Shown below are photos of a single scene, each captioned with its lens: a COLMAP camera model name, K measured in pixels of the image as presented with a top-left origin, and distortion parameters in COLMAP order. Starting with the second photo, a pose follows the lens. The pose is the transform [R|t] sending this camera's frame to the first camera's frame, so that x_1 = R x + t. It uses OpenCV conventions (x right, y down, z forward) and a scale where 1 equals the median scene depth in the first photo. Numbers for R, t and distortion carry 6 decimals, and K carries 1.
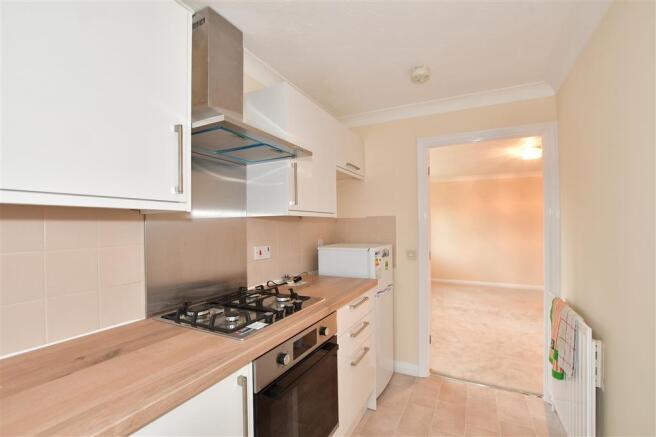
lens RADIAL K [[286.3, 0, 327.5], [0, 286.3, 225.9], [0, 0, 1]] dist [0.000443, 0.000045]
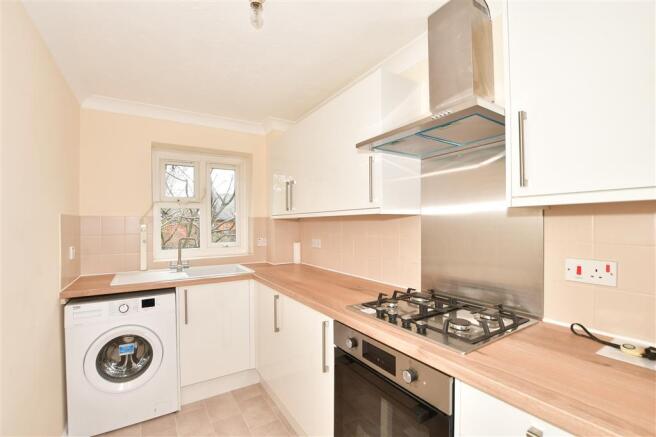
lens RADIAL K [[286.3, 0, 327.5], [0, 286.3, 225.9], [0, 0, 1]] dist [0.000443, 0.000045]
pose [[-0.505787, 0.016992, -0.862491, 0.739748], [0.013849, 0.999837, 0.011576, -0.010112], [0.862547, -0.006089, -0.505940, 1.278785]]
